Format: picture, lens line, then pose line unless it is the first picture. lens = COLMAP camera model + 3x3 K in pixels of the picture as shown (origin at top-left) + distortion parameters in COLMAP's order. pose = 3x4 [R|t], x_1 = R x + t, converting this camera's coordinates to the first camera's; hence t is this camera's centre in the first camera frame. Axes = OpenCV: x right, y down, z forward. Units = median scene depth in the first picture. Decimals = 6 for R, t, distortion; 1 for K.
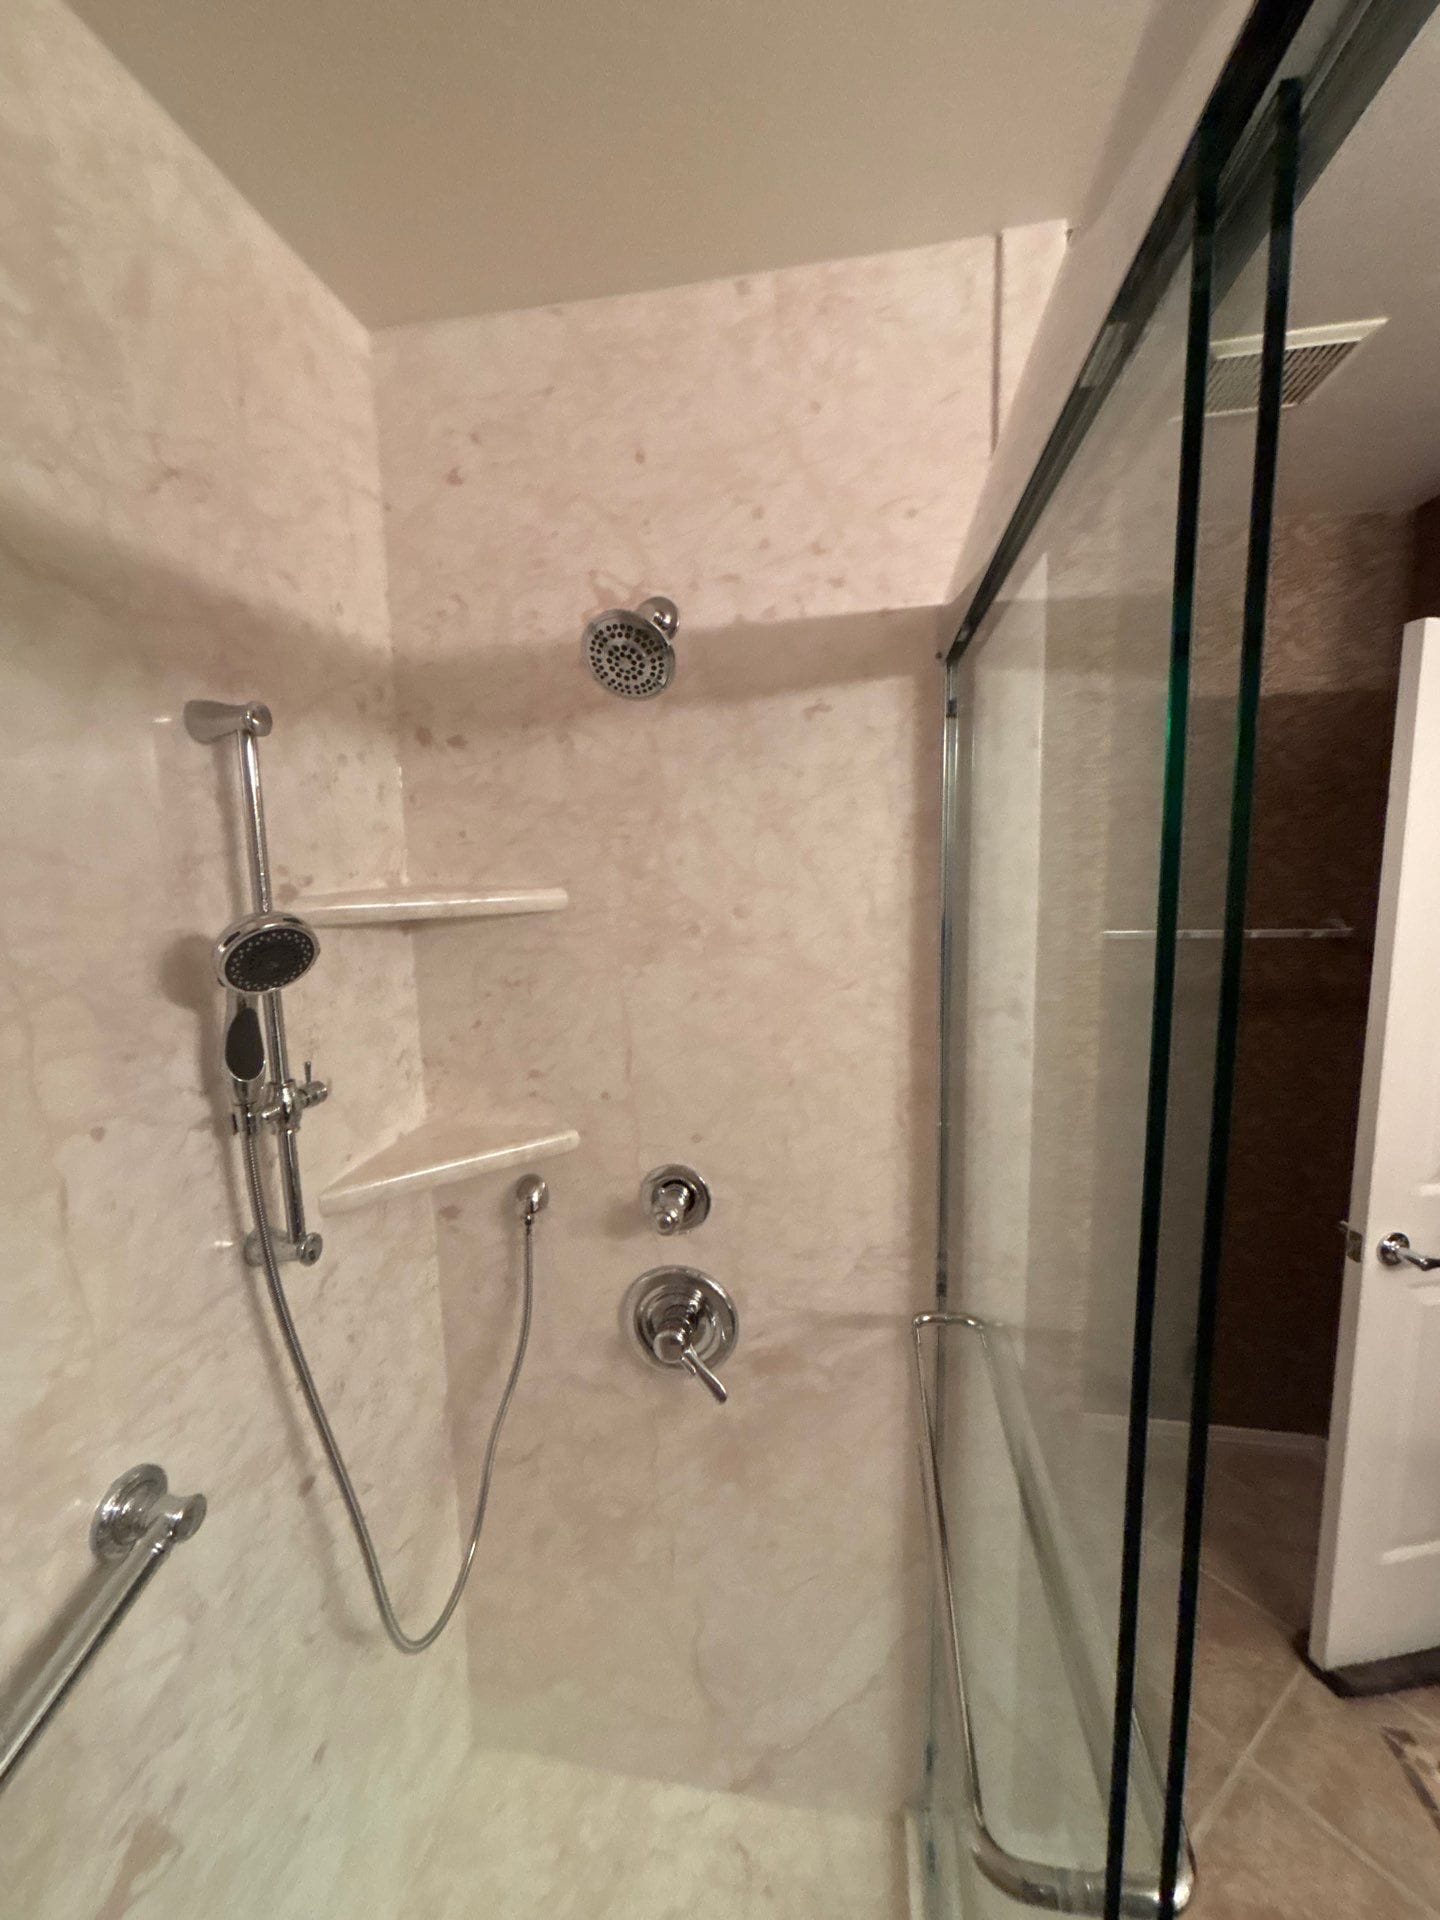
lens RADIAL K [[763.8, 0, 720.0], [0, 763.8, 960.0], [0, 0, 1]] dist [0.000798, 0.000488]
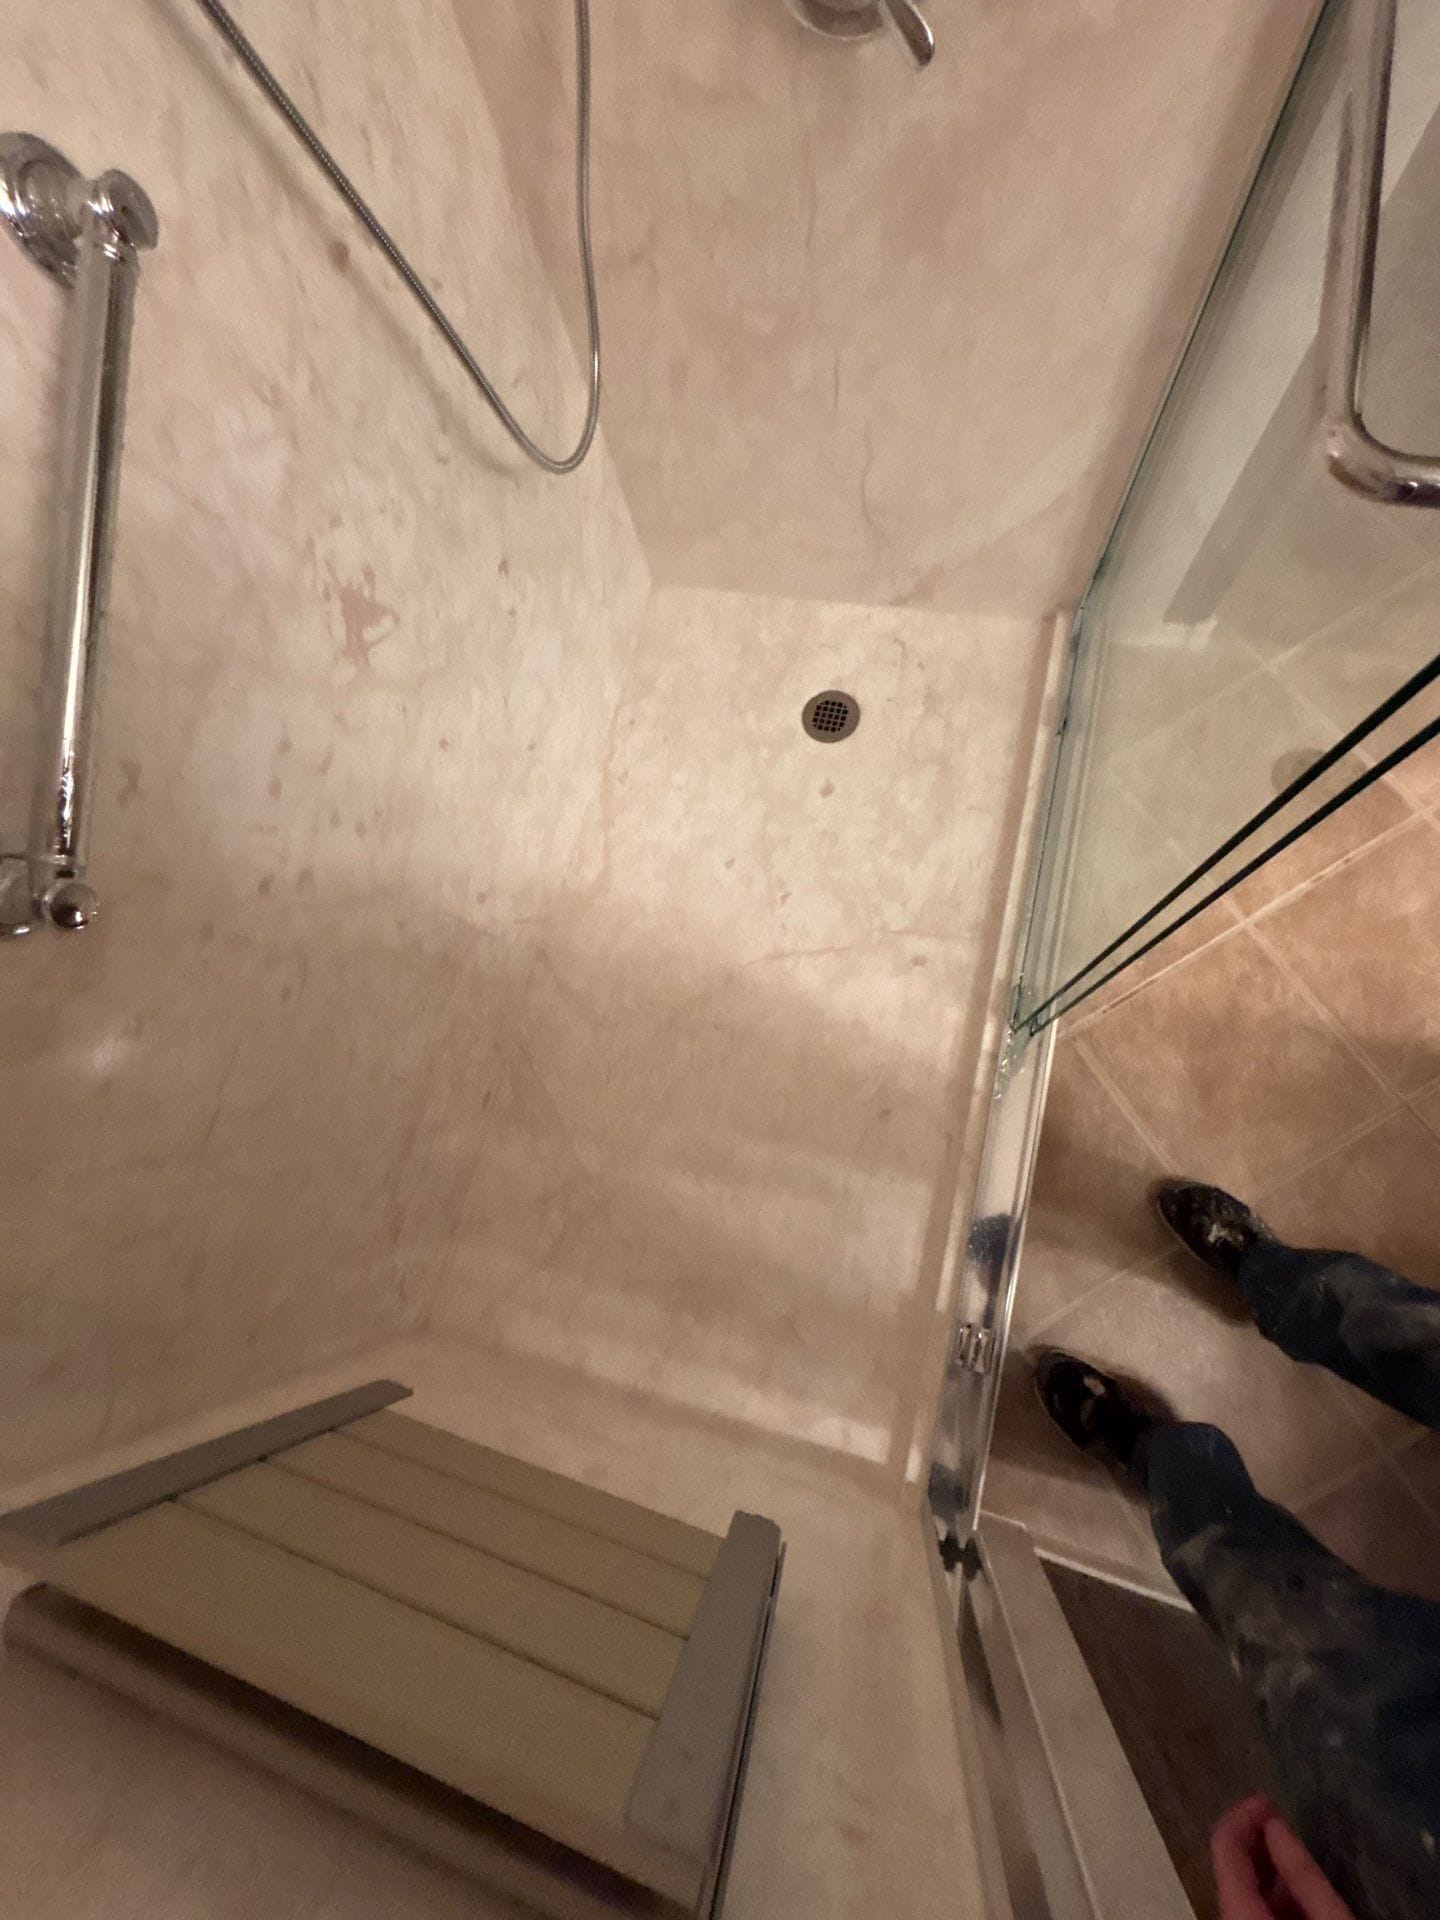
lens RADIAL K [[778.7, 0, 720.0], [0, 778.7, 960.0], [0, 0, 1]] dist [-0.003035, -0.000475]
pose [[0.985286, 0.041114, -0.165895, -0.025159], [0.138742, 0.374442, 0.916812, 0.251022], [0.099812, -0.926338, 0.363228, 0.115550]]
